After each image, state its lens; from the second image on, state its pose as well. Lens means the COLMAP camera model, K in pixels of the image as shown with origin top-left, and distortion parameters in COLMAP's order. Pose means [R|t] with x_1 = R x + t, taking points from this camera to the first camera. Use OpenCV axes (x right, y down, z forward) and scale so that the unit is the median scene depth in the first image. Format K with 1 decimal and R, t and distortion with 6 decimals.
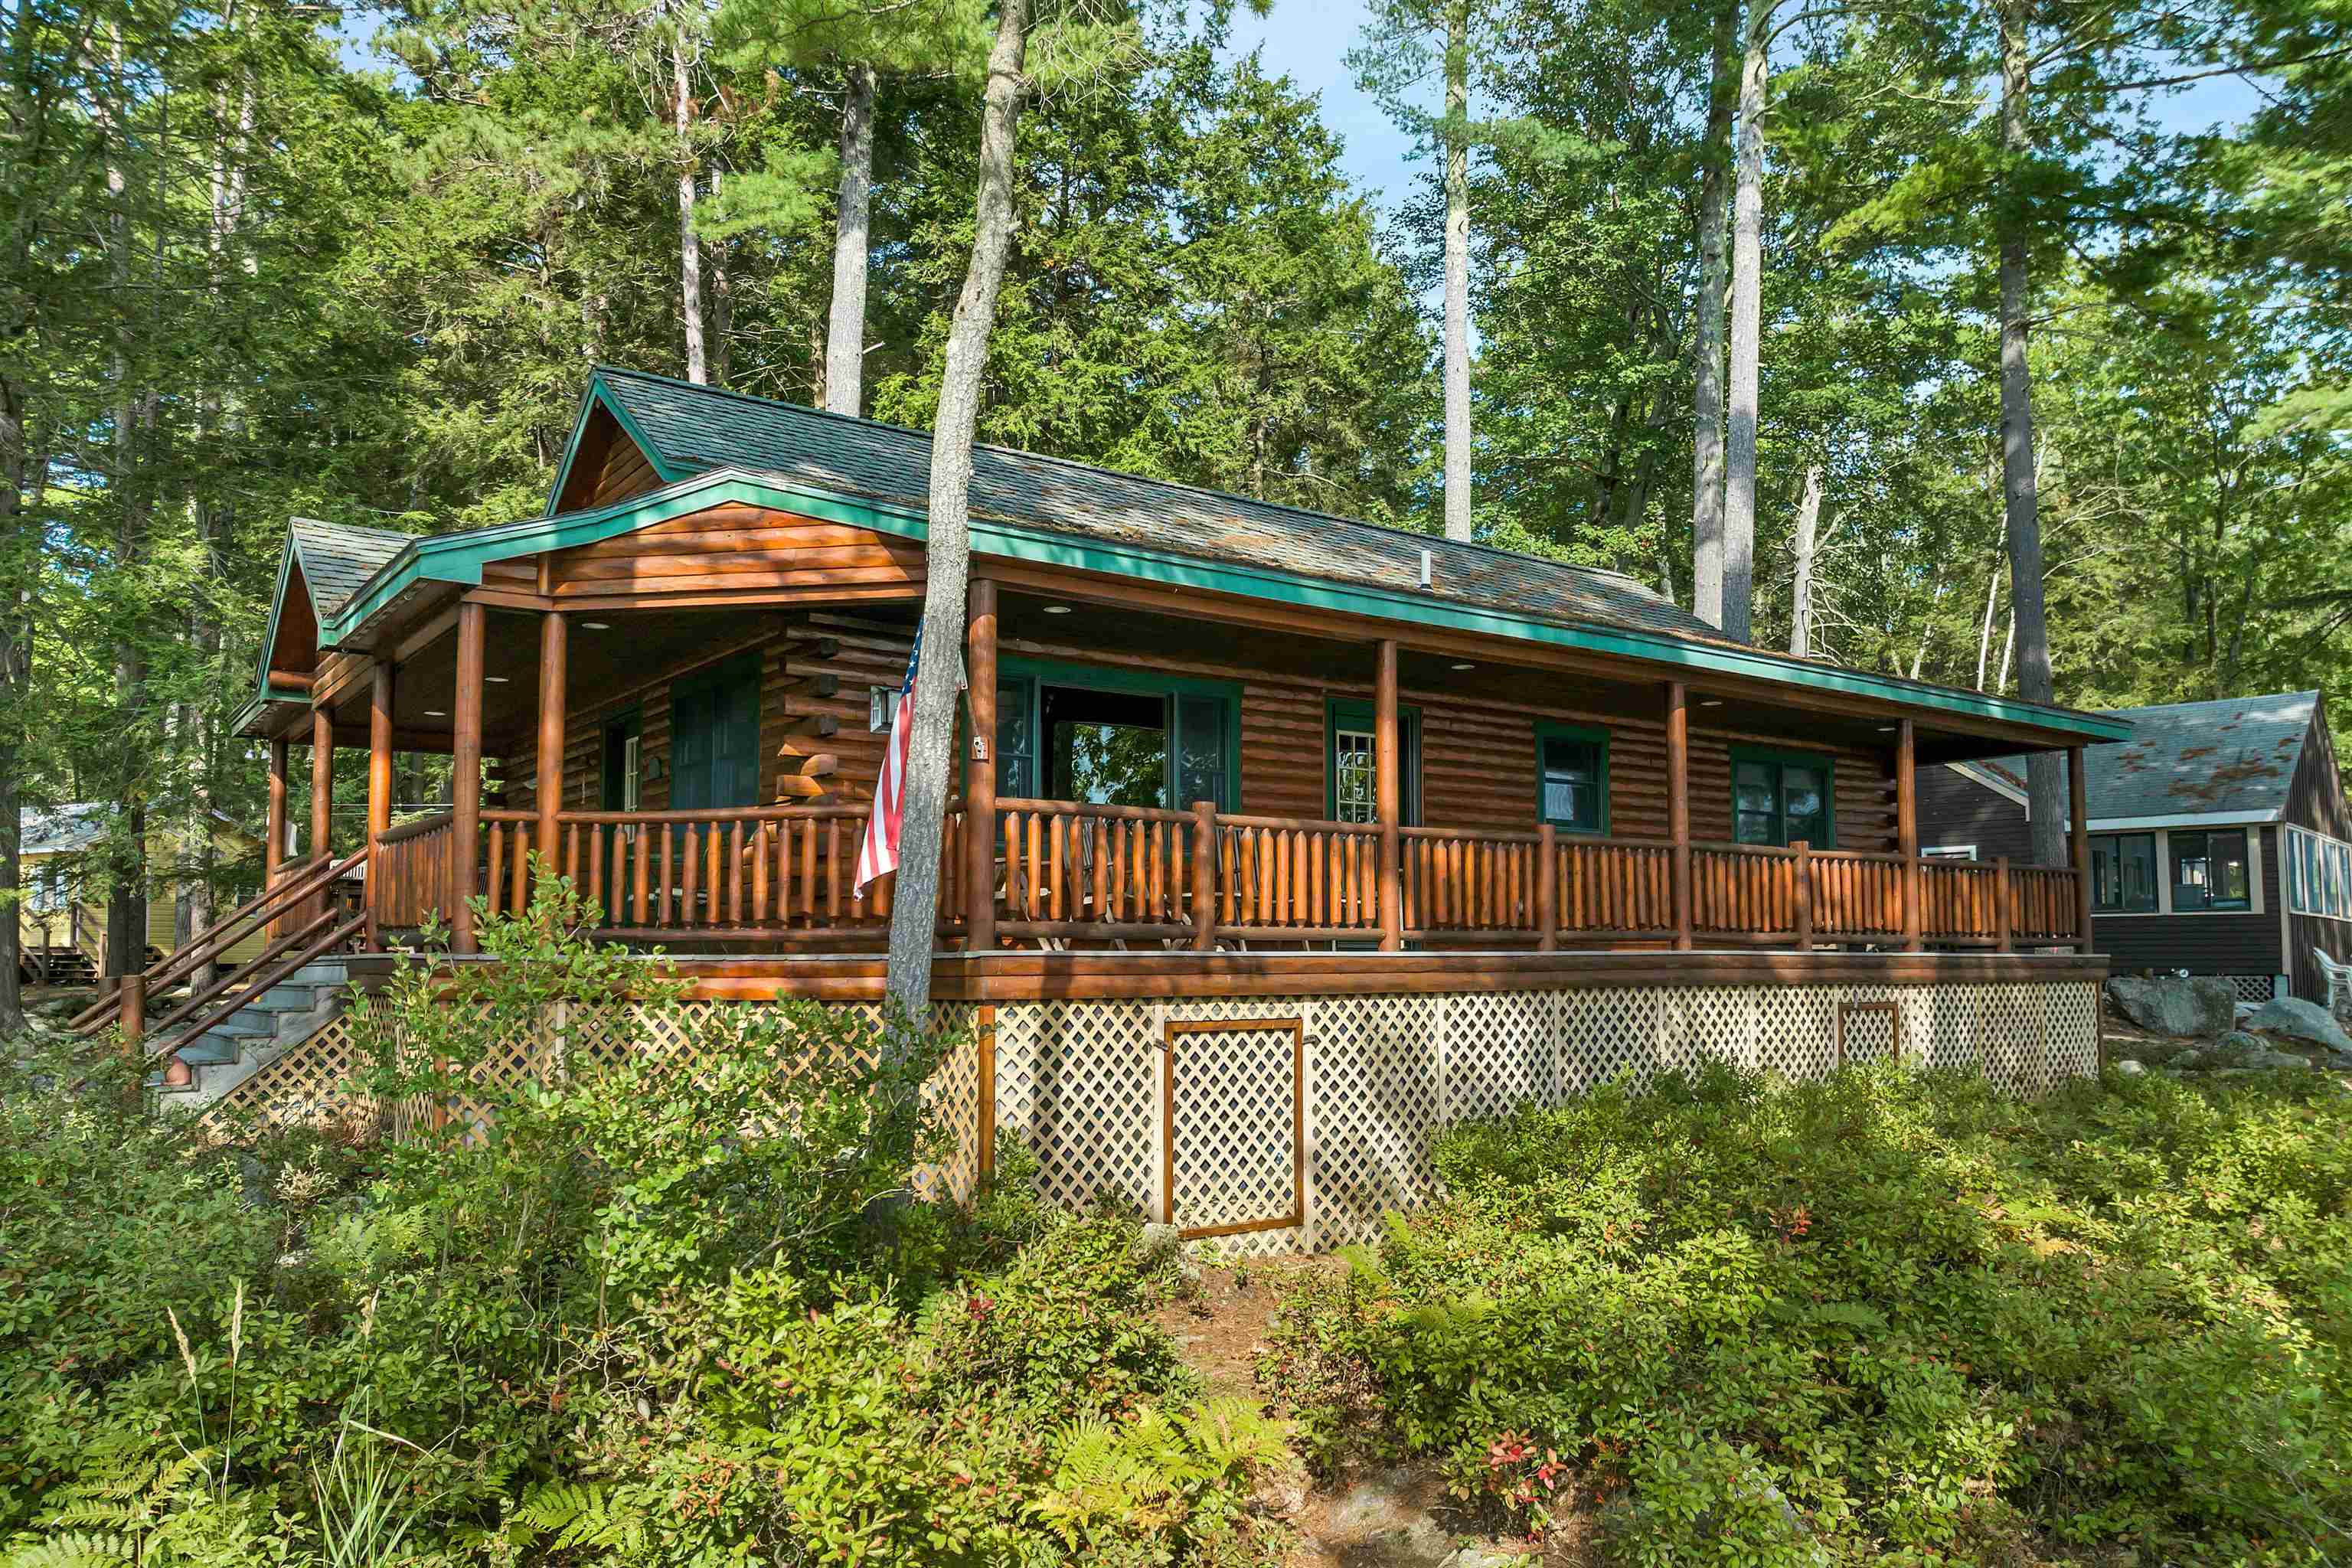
lens RADIAL K [[1686.2, 0, 1185.5], [0, 1686.2, 827.7], [0, 0, 1]] dist [-0.010592, -0.090910]
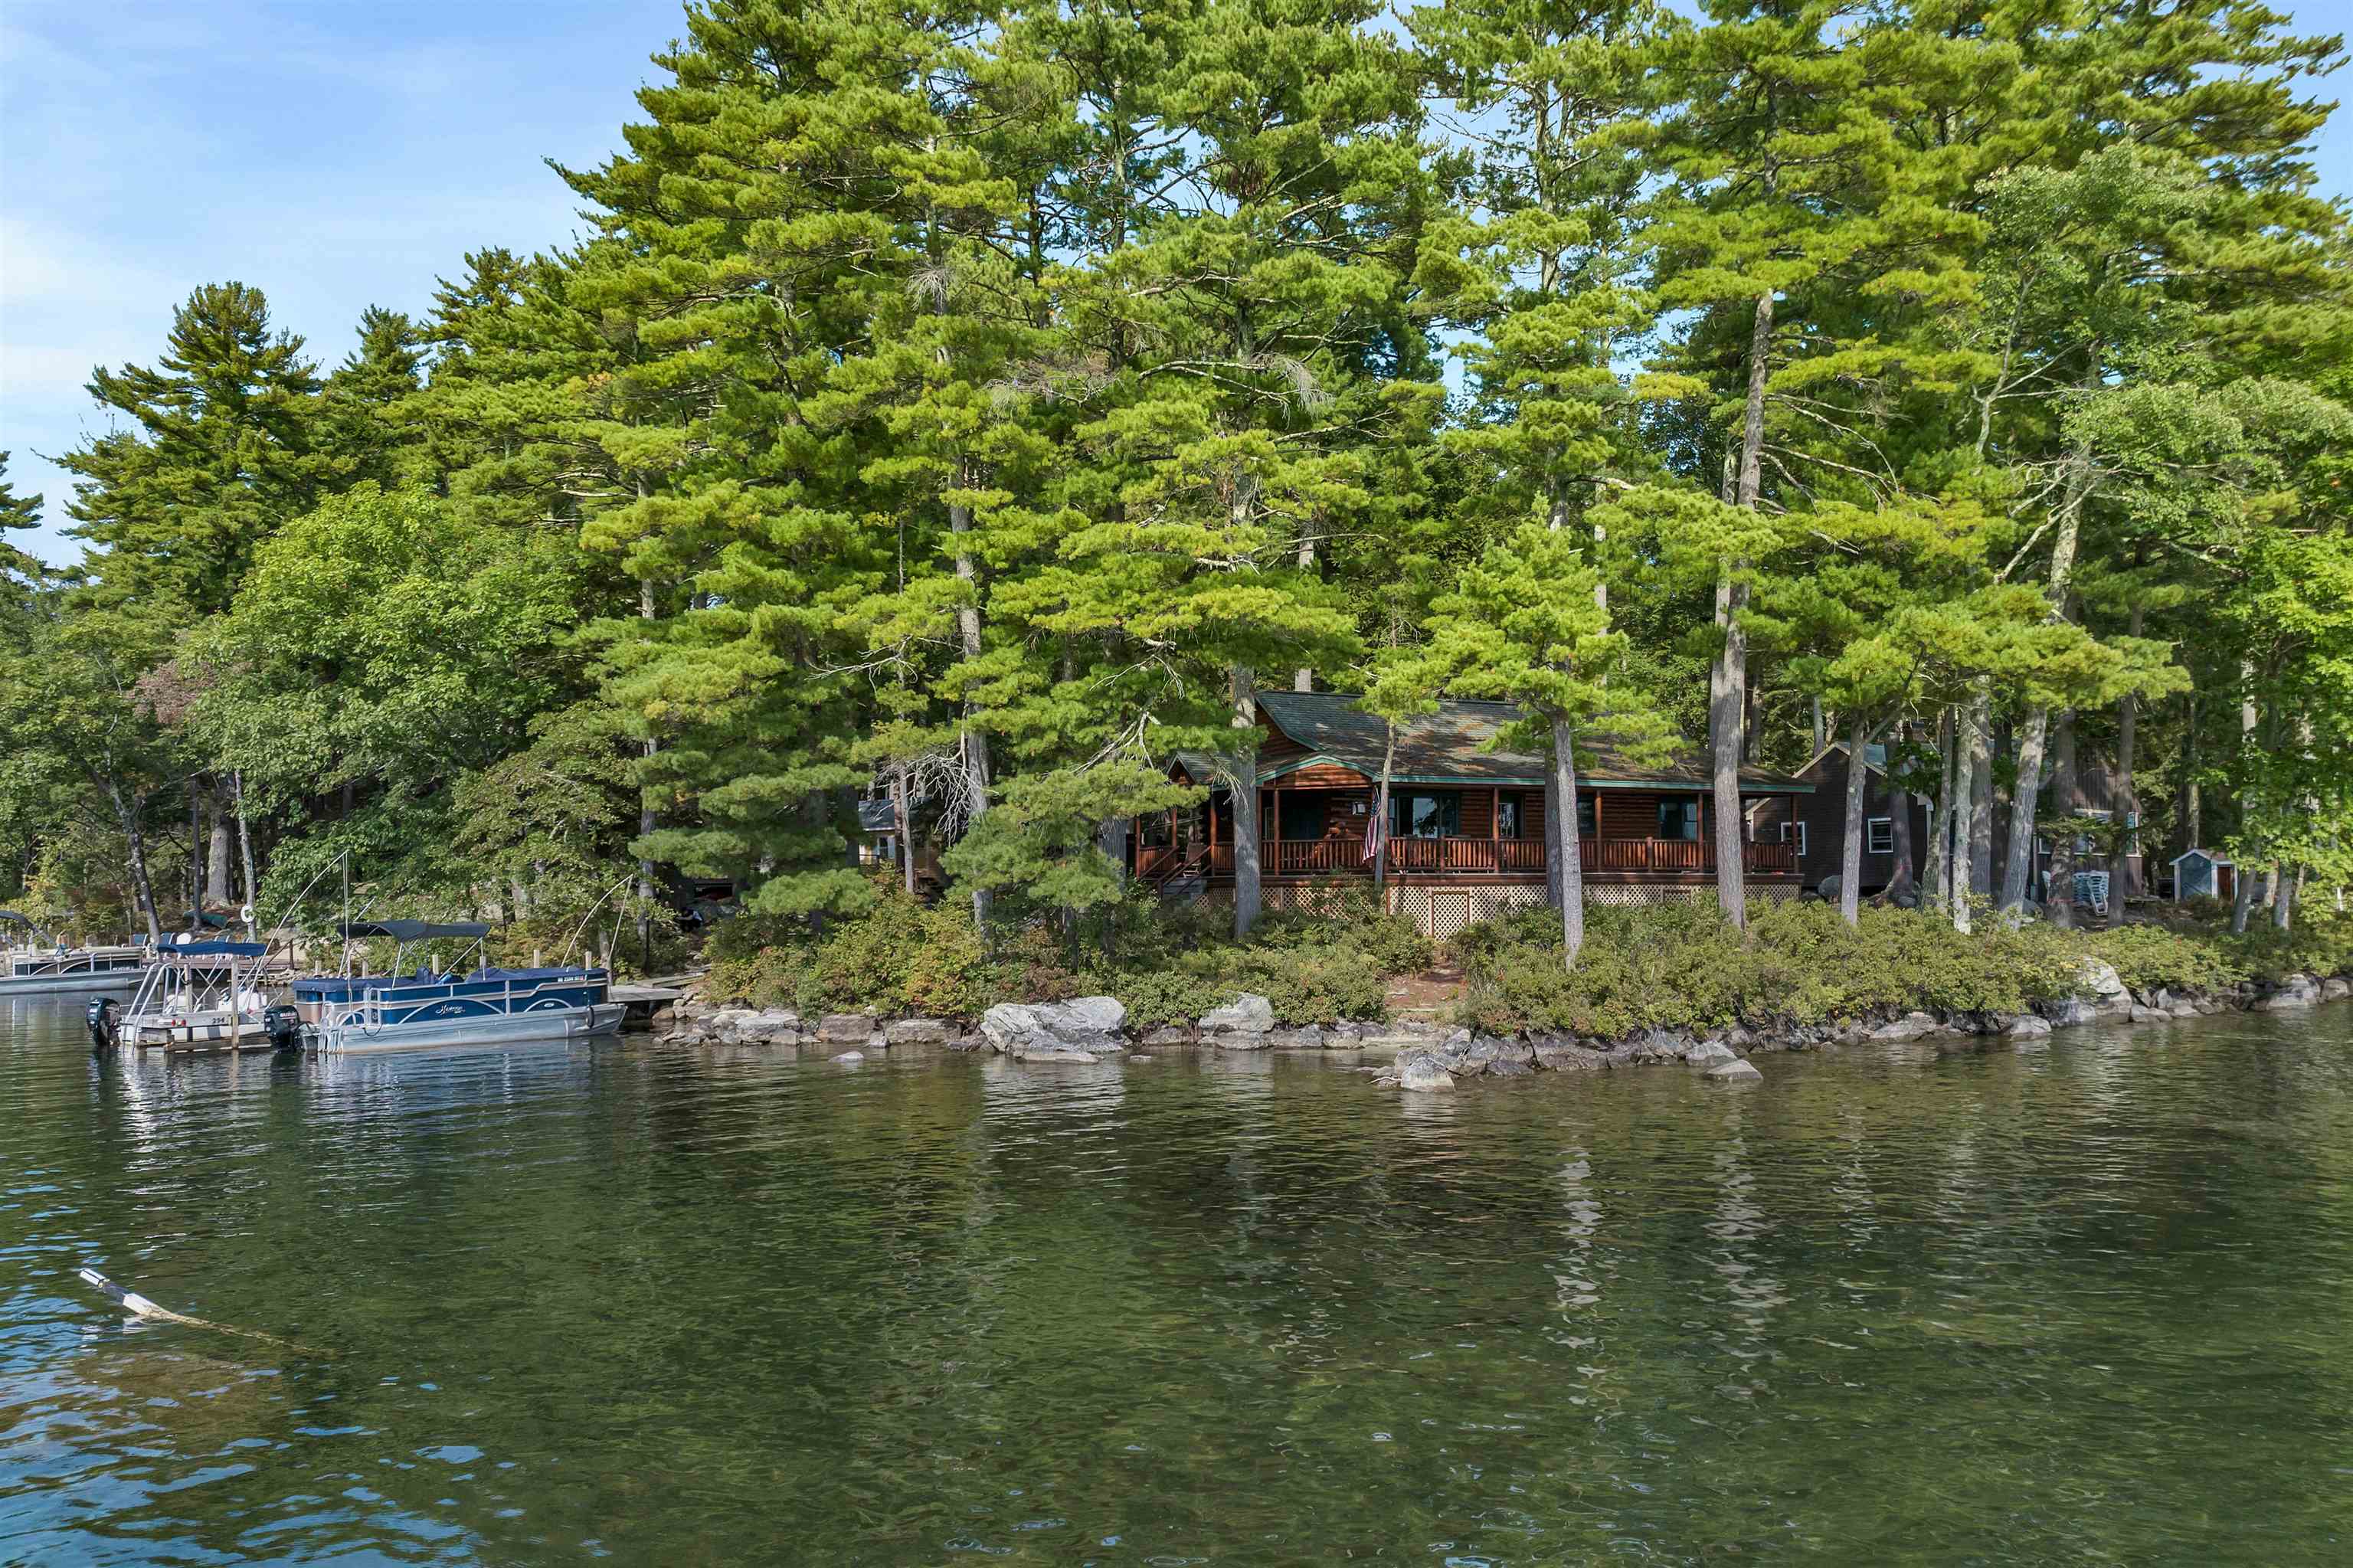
lens RADIAL K [[1768.0, 0, 1169.3], [0, 1768.0, 829.1], [0, 0, 1]] dist [-0.025123, 0.006240]
pose [[0.977101, -0.010792, -0.212501, 0.236564], [0.020176, 0.998912, 0.042042, -0.193653], [0.211816, -0.045366, 0.976256, -2.817234]]
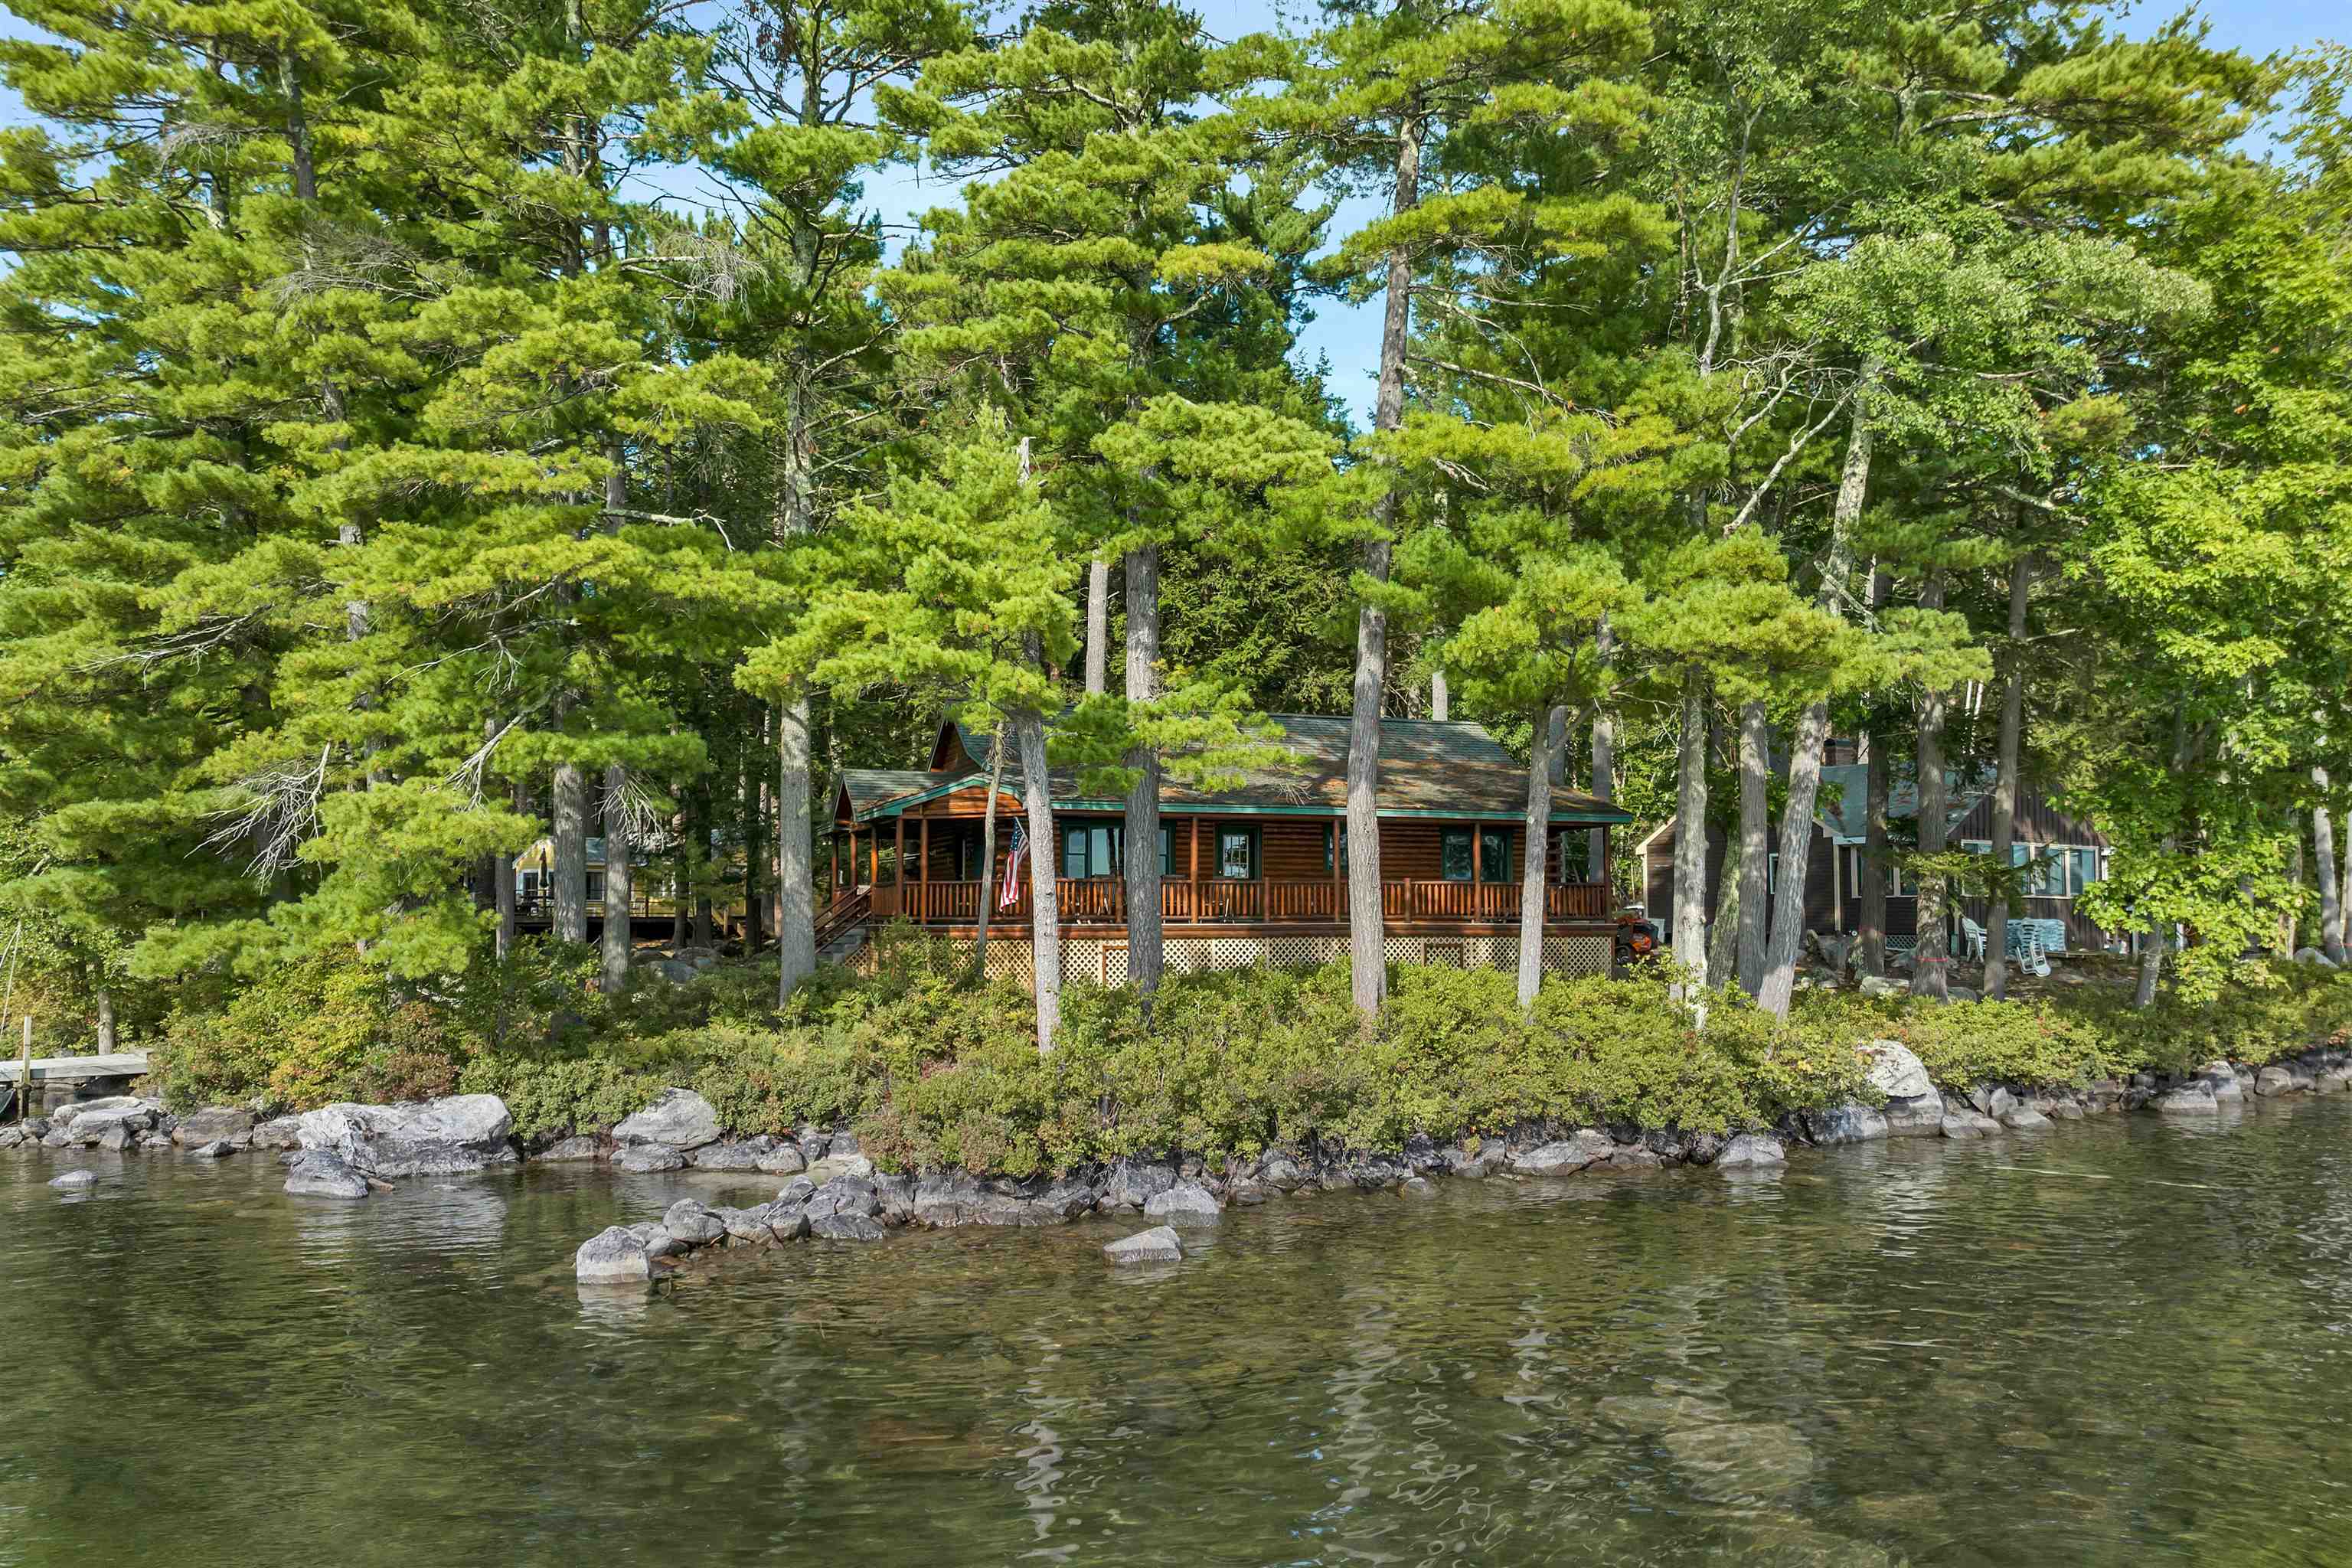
lens RADIAL K [[1747.1, 0, 1186.6], [0, 1747.1, 834.4], [0, 0, 1]] dist [-0.026679, -0.006024]
pose [[0.962689, -0.012354, -0.270328, 0.905623], [0.020801, 0.999380, 0.028406, -0.163079], [0.269810, -0.032969, 0.962349, -1.863861]]
